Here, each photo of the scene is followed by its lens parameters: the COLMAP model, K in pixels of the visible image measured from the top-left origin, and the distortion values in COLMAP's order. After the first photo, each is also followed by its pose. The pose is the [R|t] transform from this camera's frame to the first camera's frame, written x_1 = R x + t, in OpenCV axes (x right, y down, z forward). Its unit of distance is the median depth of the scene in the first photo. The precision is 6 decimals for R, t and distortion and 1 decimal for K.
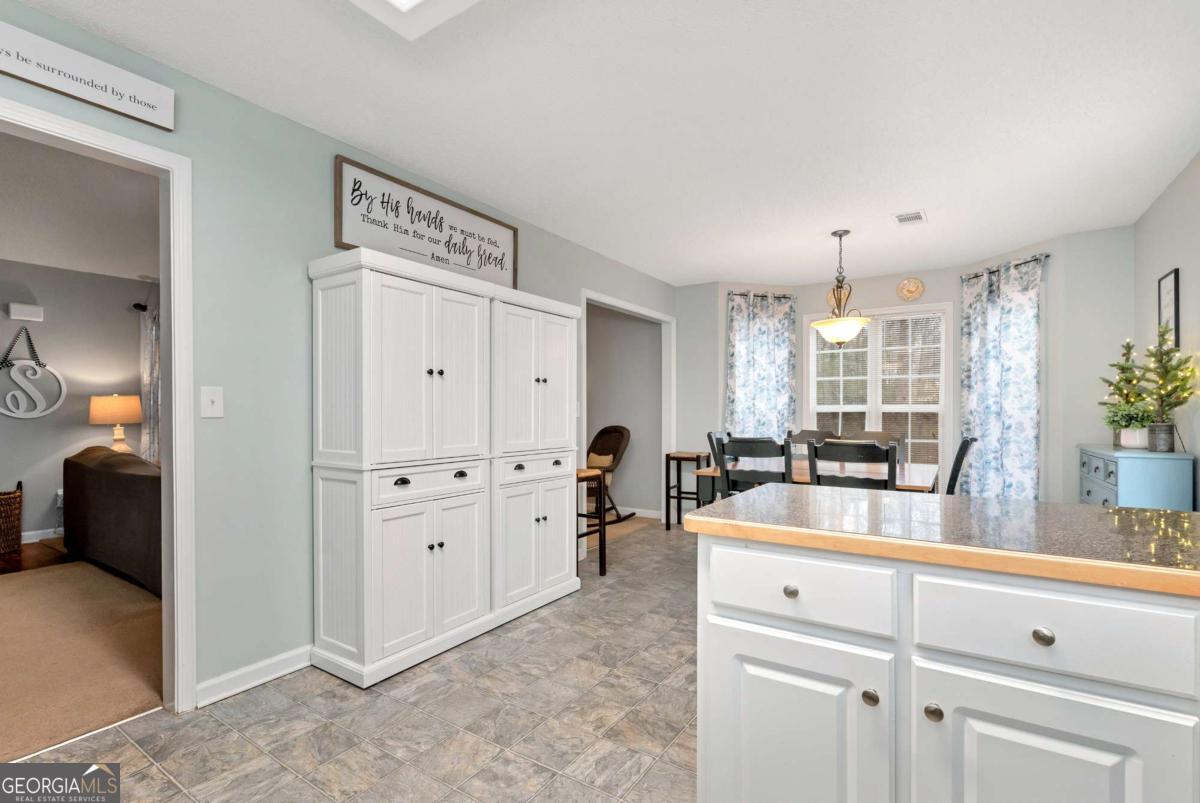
lens RADIAL K [[546.9, 0, 621.7], [0, 546.9, 414.2], [0, 0, 1]] dist [0.001346, -0.000118]
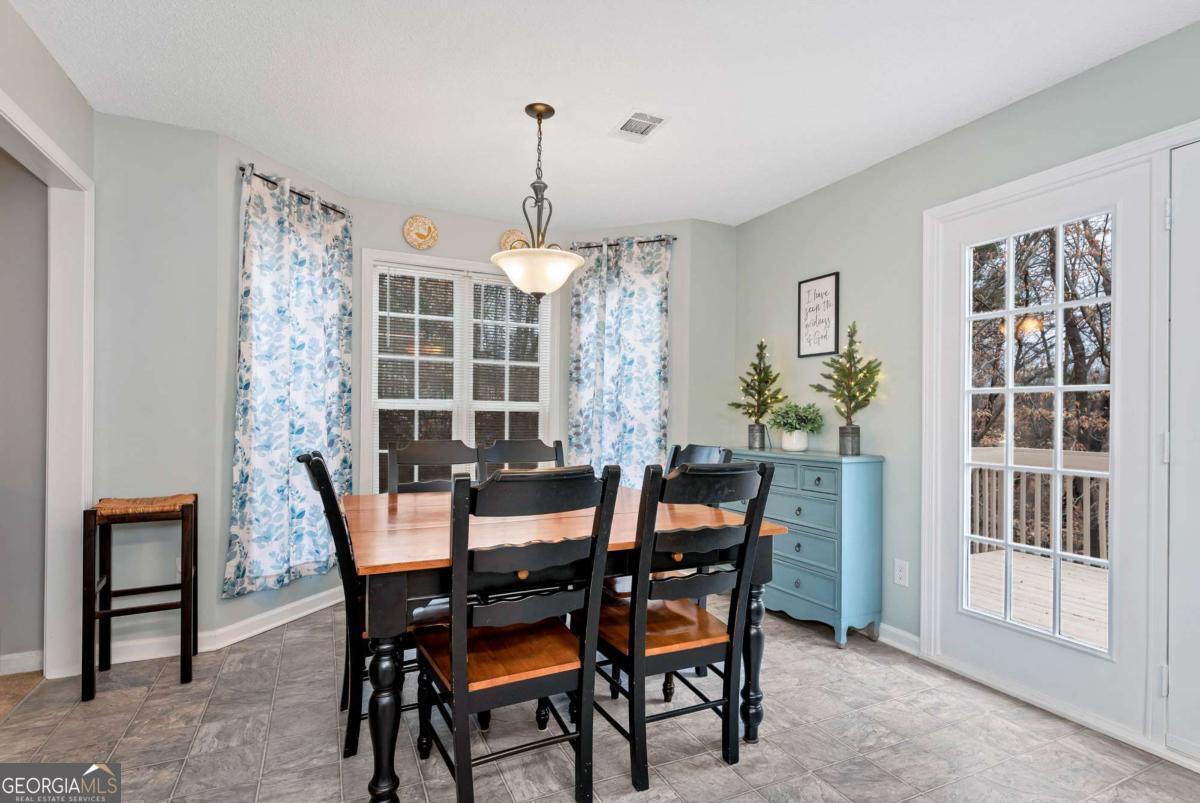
lens RADIAL K [[589.3, 0, 597.0], [0, 589.3, 411.0], [0, 0, 1]] dist [0.000339, 0.000155]
pose [[0.536819, 0.007687, 0.843662, -0.088156], [-0.007847, 0.999961, -0.004118, -0.001738], [-0.843661, -0.004410, 0.536858, 0.503799]]
